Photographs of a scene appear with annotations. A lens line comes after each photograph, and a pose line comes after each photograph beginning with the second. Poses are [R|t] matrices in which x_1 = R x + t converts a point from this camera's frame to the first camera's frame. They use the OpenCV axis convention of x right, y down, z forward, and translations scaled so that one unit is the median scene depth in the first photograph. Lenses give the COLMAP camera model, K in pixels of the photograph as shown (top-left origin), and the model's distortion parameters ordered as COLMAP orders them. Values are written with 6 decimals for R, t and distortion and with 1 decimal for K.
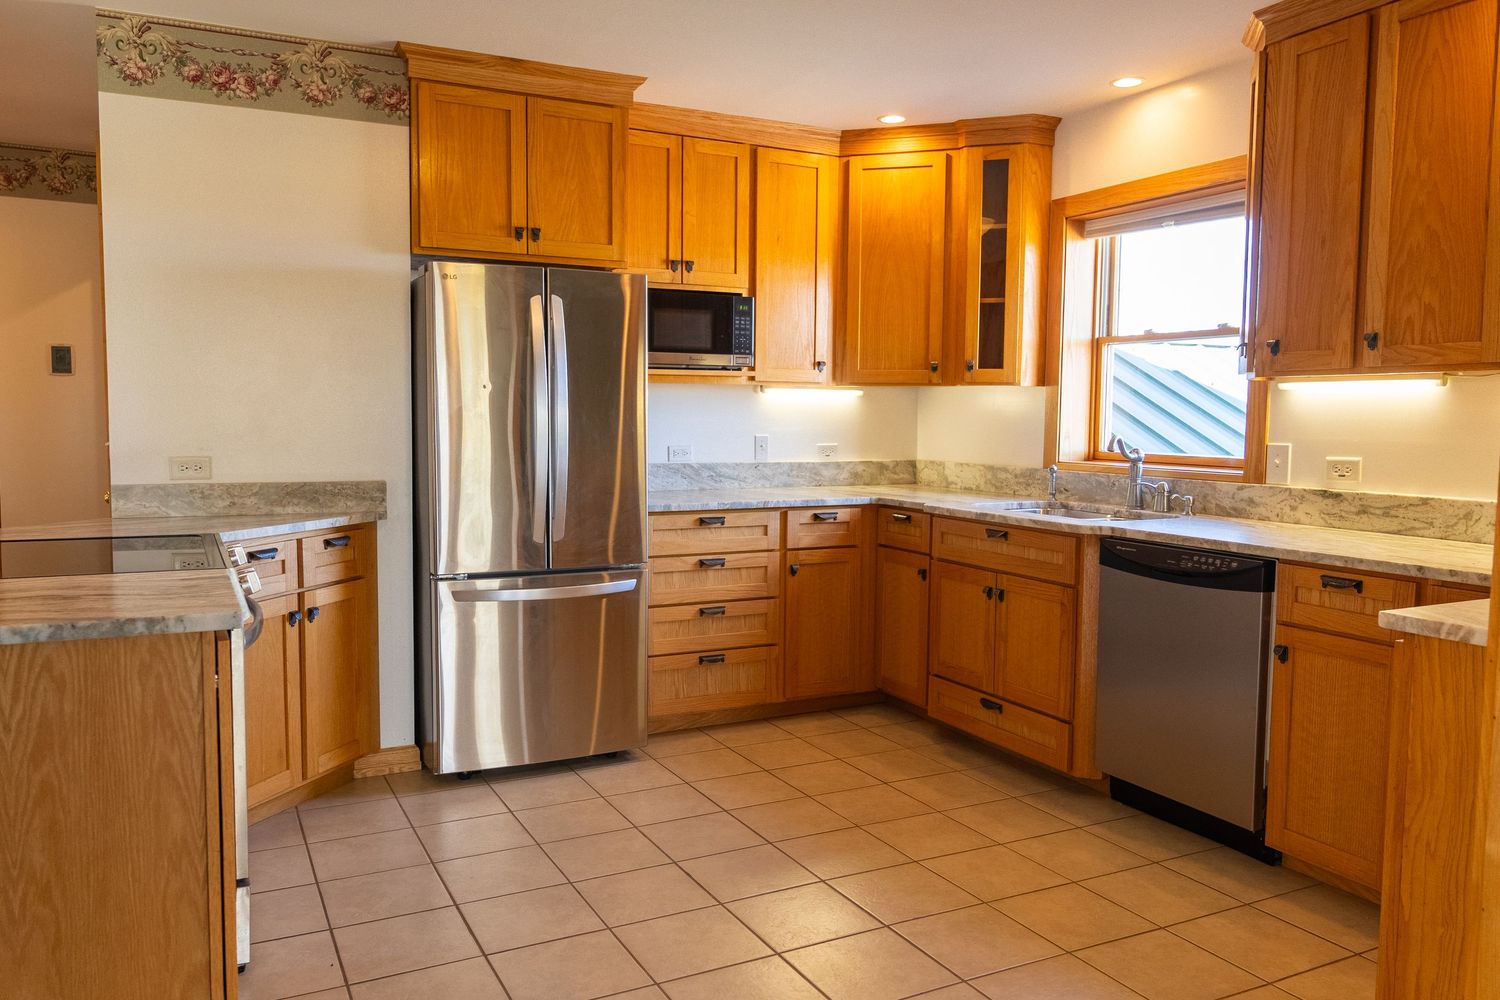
lens RADIAL K [[1134.4, 0, 751.3], [0, 1134.4, 499.7], [0, 0, 1]] dist [0.043051, 0.001404]
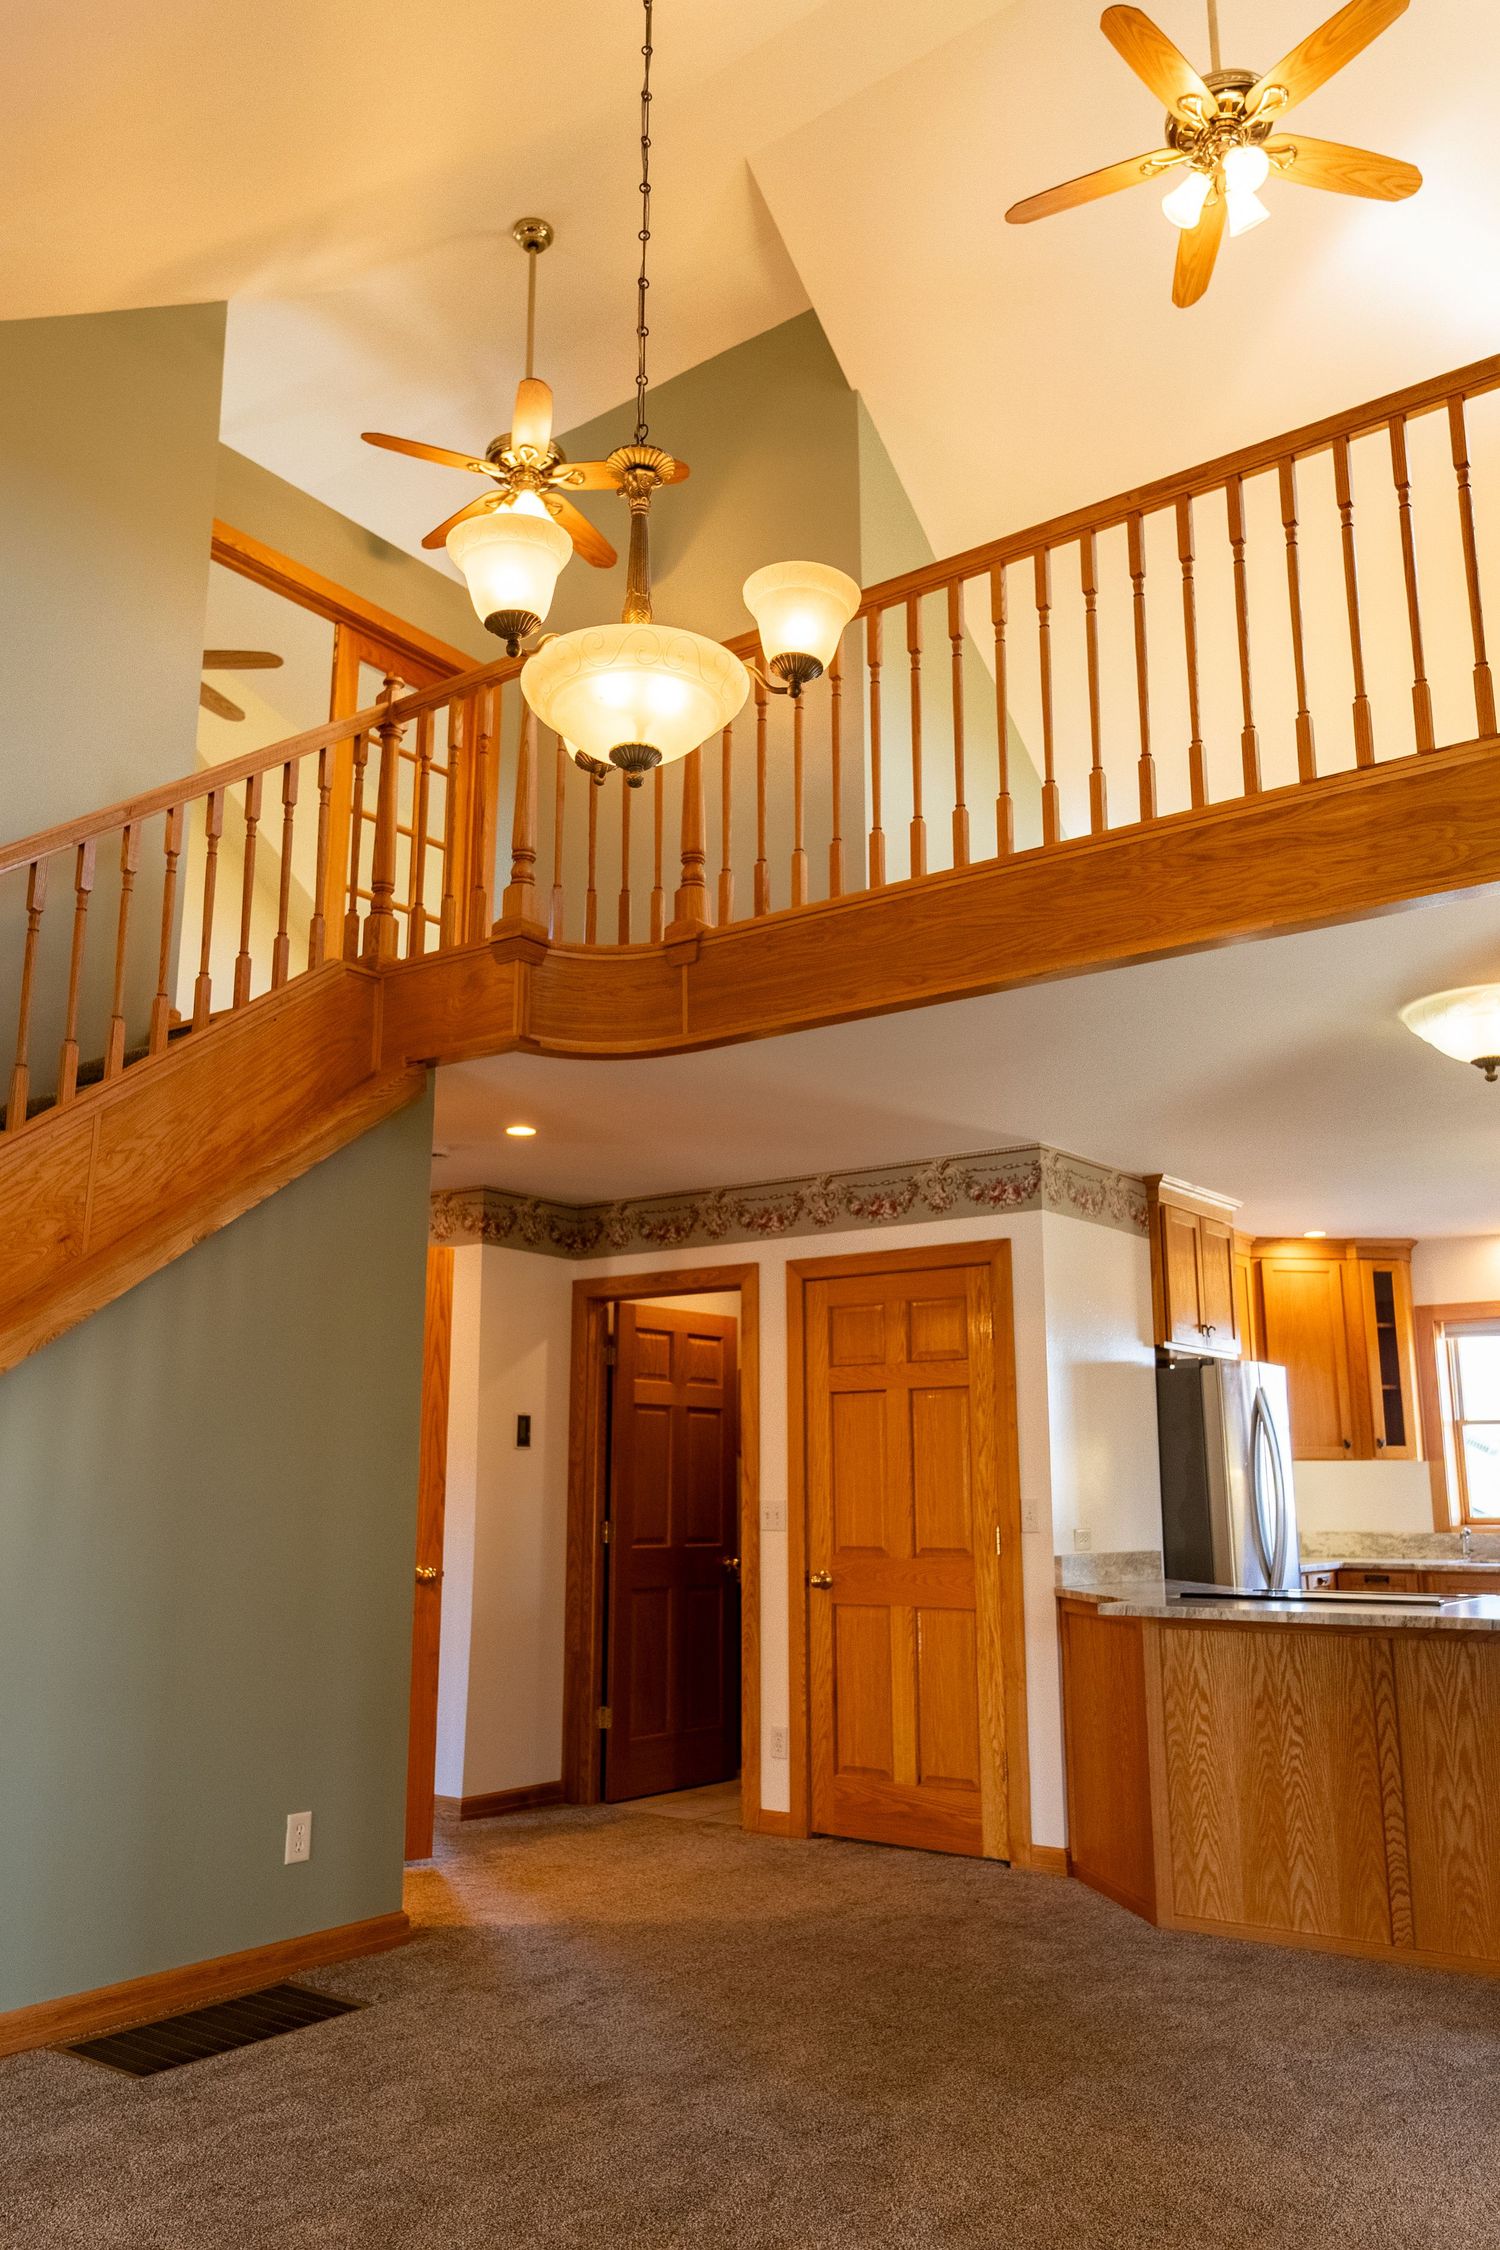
lens RADIAL K [[1701.5, 0, 749.7], [0, 1701.5, 1125.1], [0, 0, 1]] dist [0.043051, 0.001404]
pose [[0.897092, 0.083202, 0.433939, -1.171983], [0.041265, 0.962041, -0.269766, 0.015095], [-0.439912, 0.259912, 0.859606, -0.304407]]
